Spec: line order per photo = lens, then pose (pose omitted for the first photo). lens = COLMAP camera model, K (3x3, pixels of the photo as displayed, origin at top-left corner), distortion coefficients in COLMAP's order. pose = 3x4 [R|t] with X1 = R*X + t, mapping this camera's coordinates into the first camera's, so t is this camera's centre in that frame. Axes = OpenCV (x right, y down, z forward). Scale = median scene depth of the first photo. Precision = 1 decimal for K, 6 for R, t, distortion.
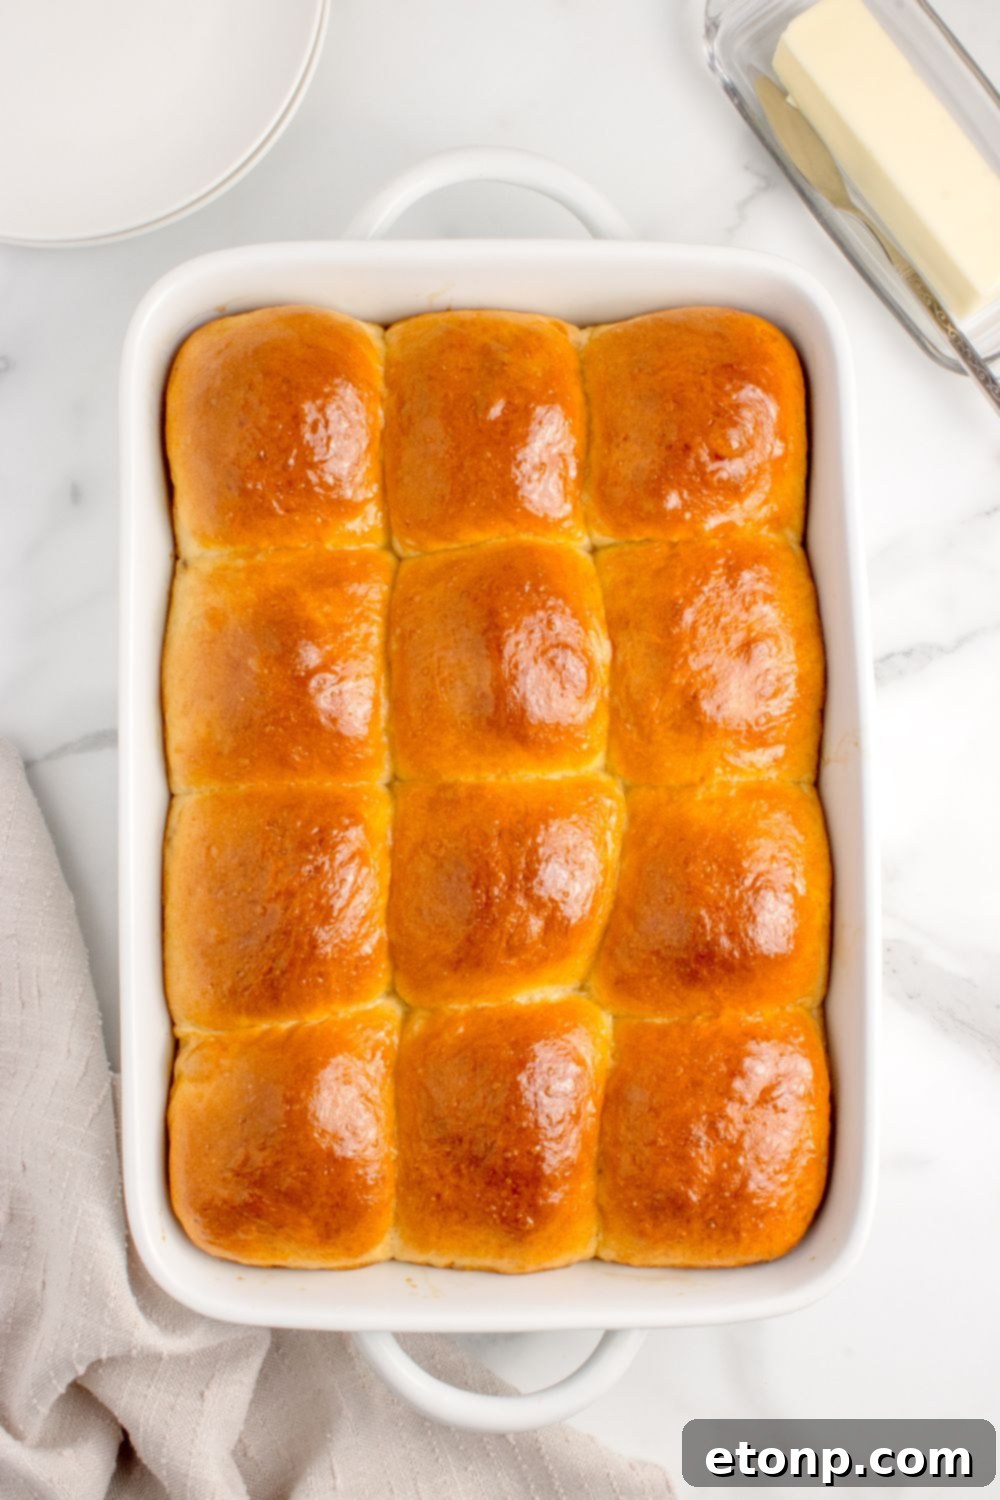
lens RADIAL K [[1799.4, 0, 499.1], [0, 1799.4, 720.2], [0, 0, 1]] dist [-0.081834, 0.063554]
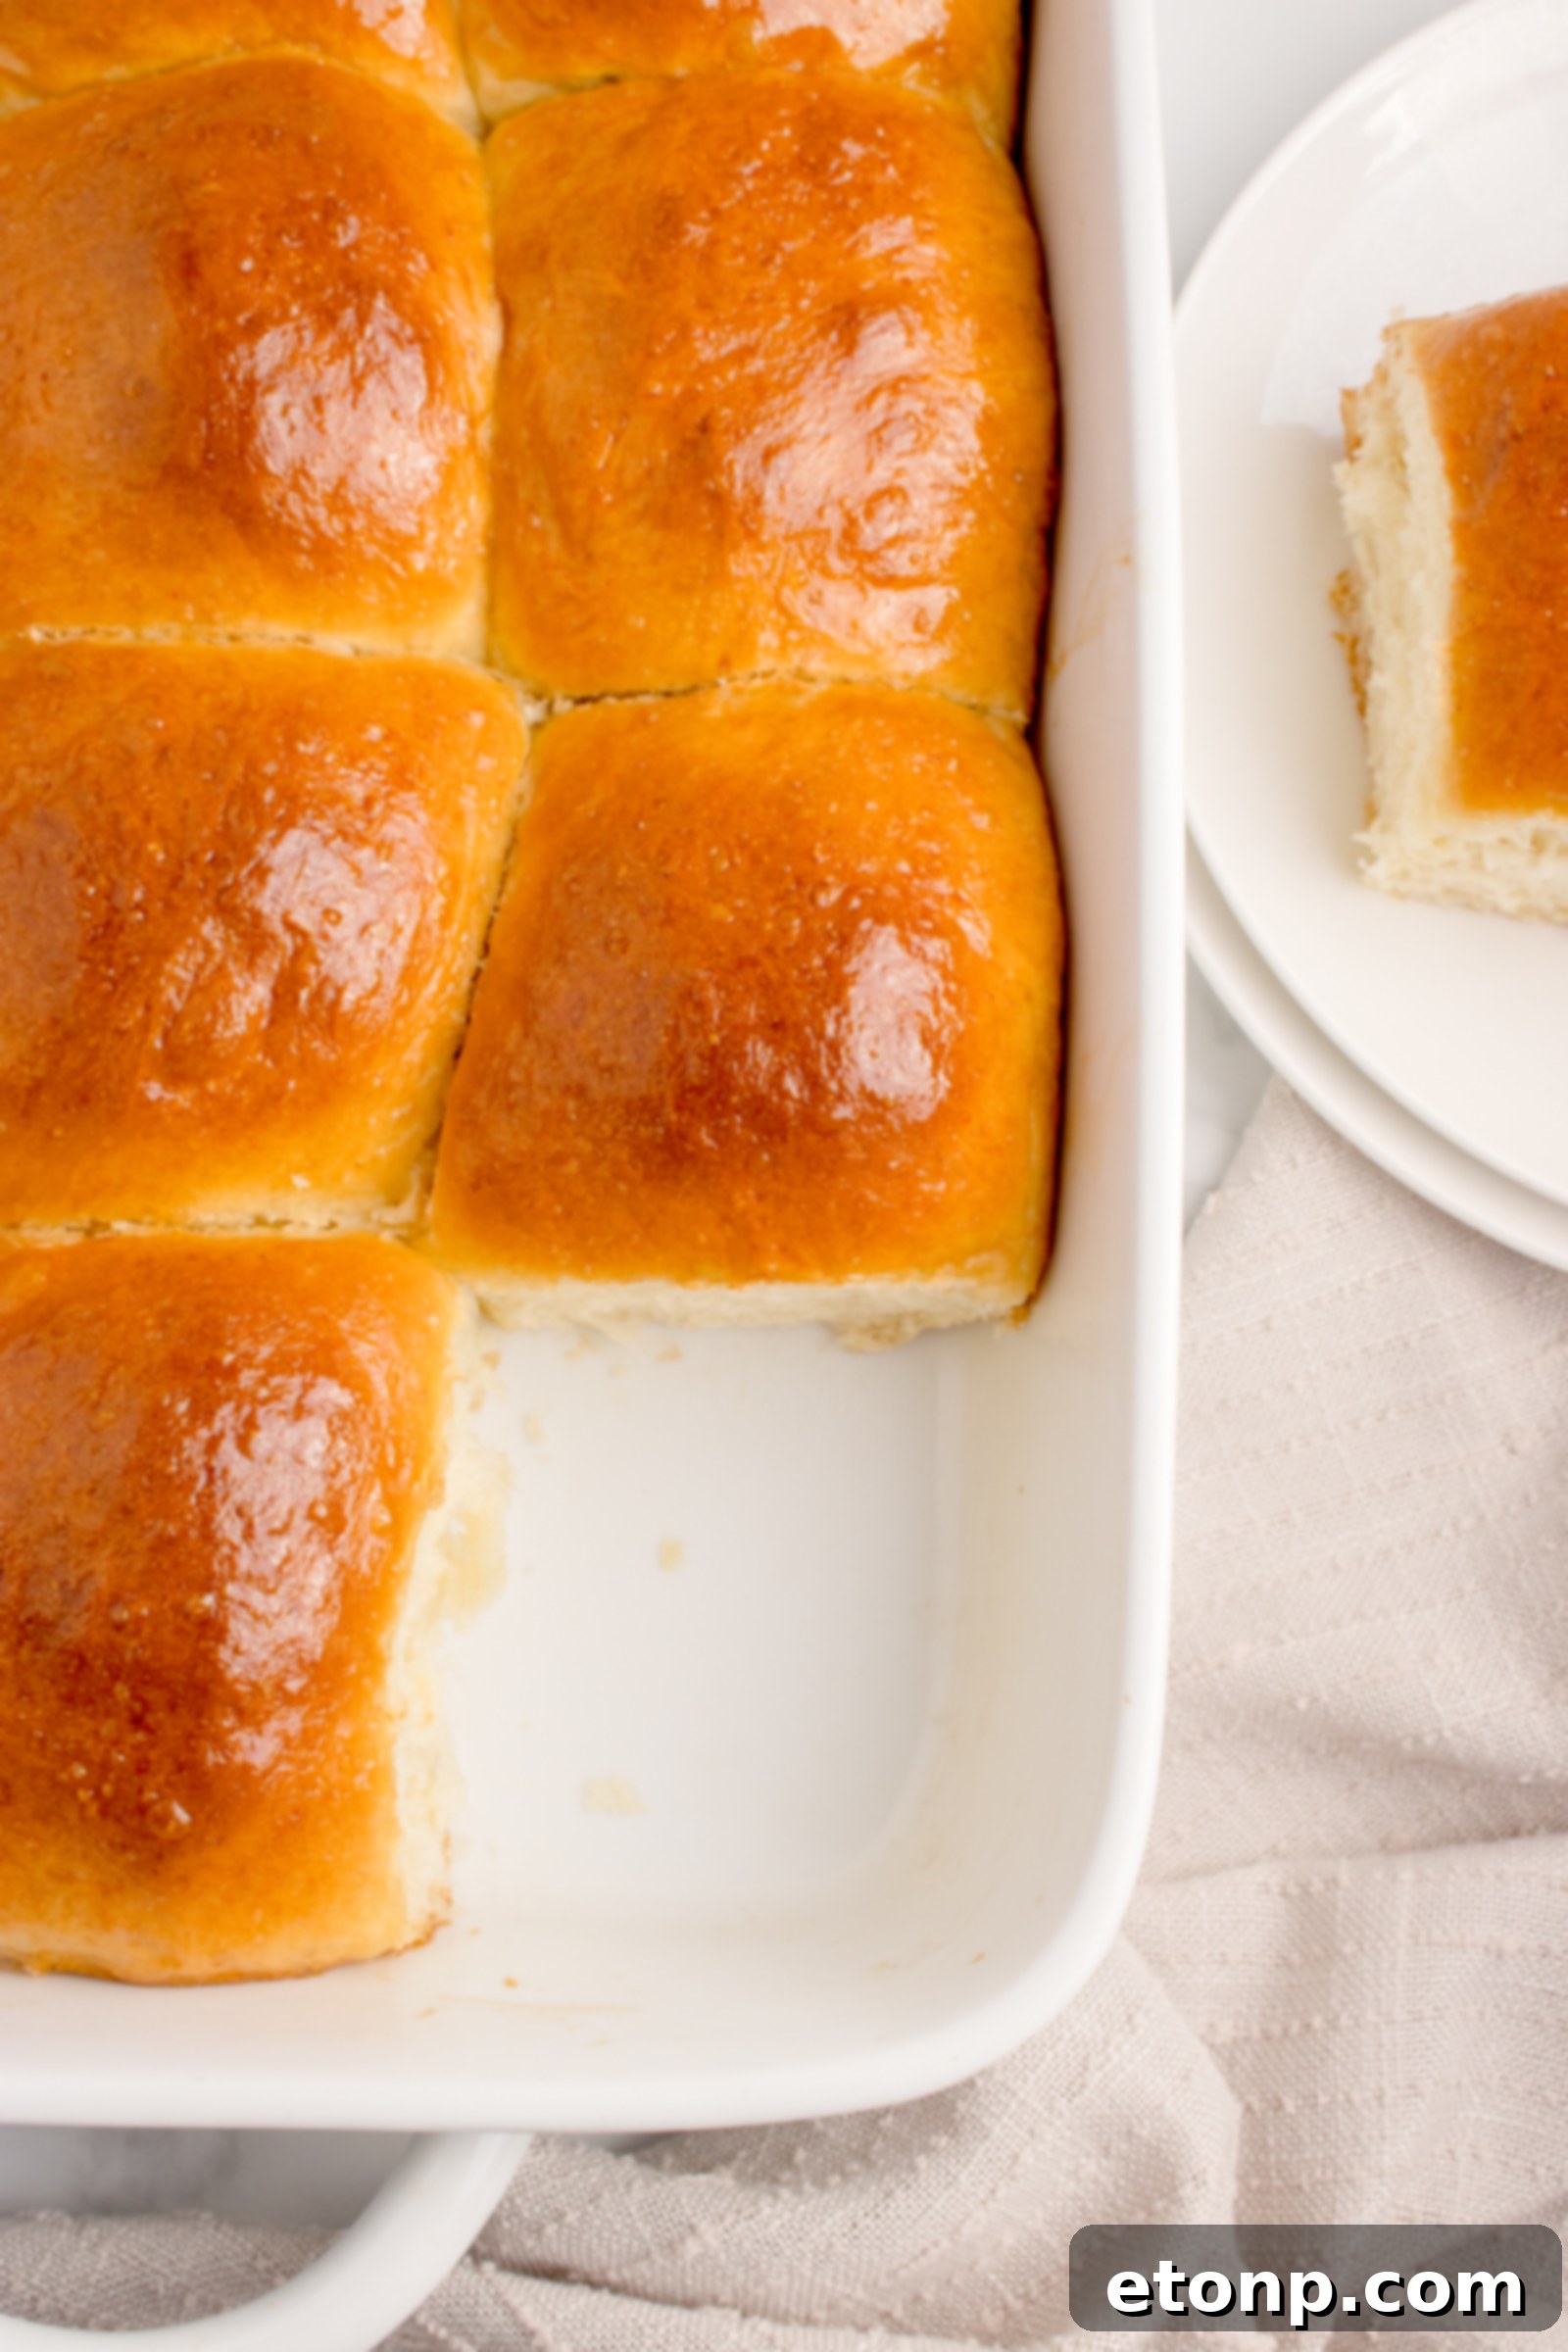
lens RADIAL K [[2821.5, 0, 782.5], [0, 2821.5, 1129.3], [0, 0, 1]] dist [-0.081834, 0.063554]
pose [[0.998874, 0.035879, 0.031026, 0.112436], [-0.032345, 0.993654, -0.107728, 0.198750], [-0.034694, 0.106603, 0.993696, 0.426377]]
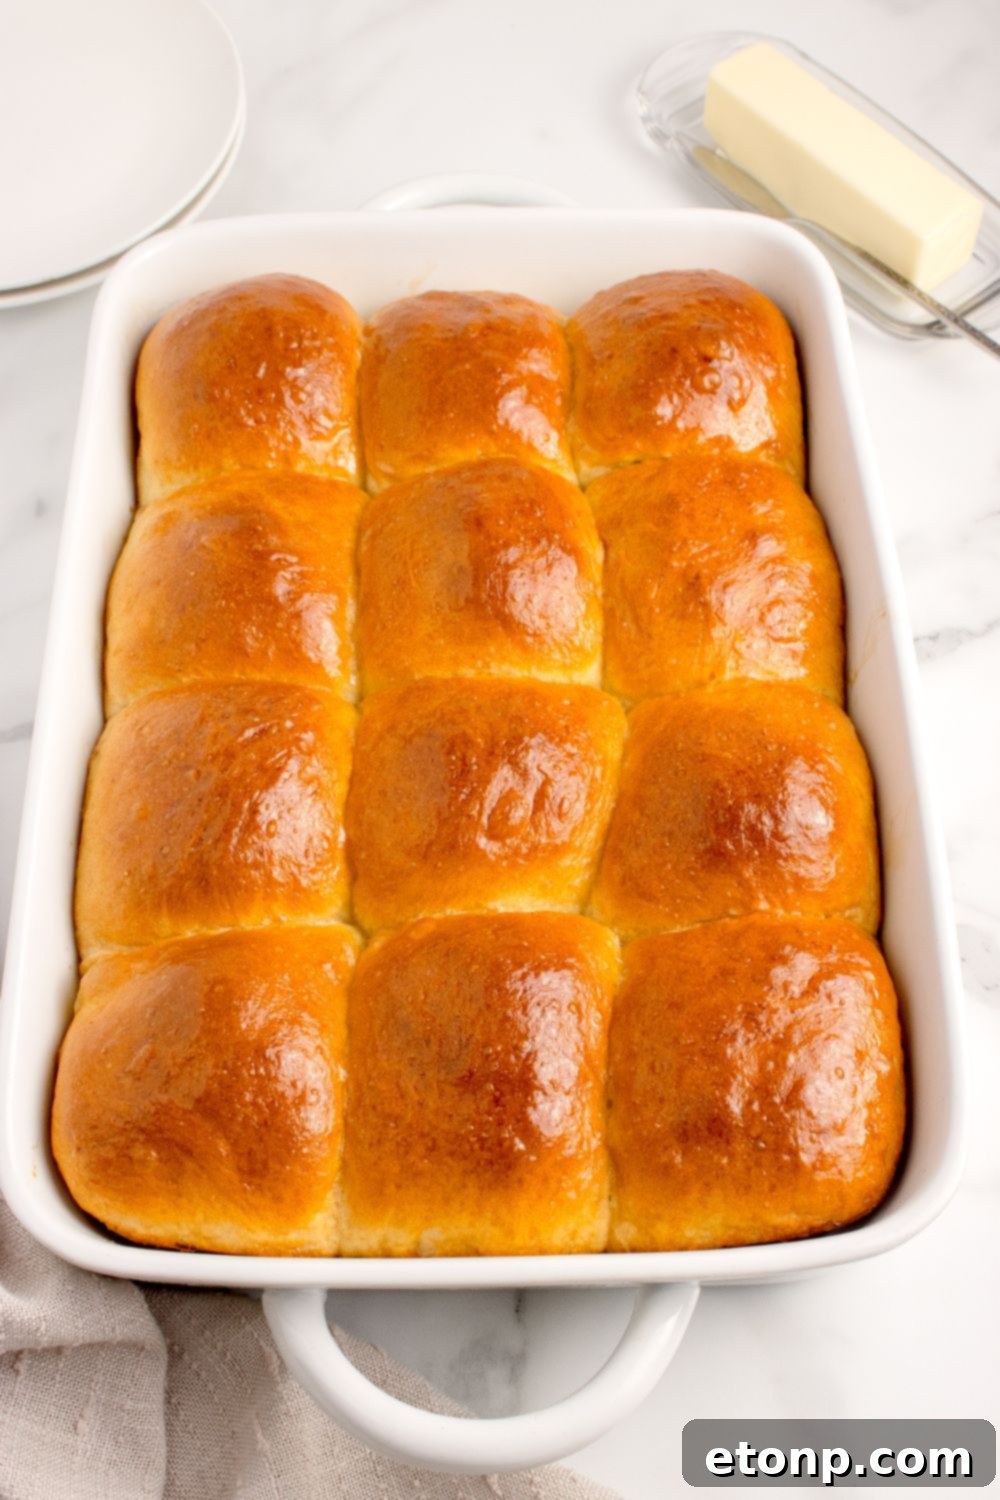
lens RADIAL K [[1799.4, 0, 499.1], [0, 1799.4, 720.2], [0, 0, 1]] dist [-0.081834, 0.063554]
pose [[0.999876, -0.011648, -0.010557, 0.018868], [0.005261, 0.880762, -0.473530, 0.474214], [0.014814, 0.473416, 0.880714, 0.245346]]
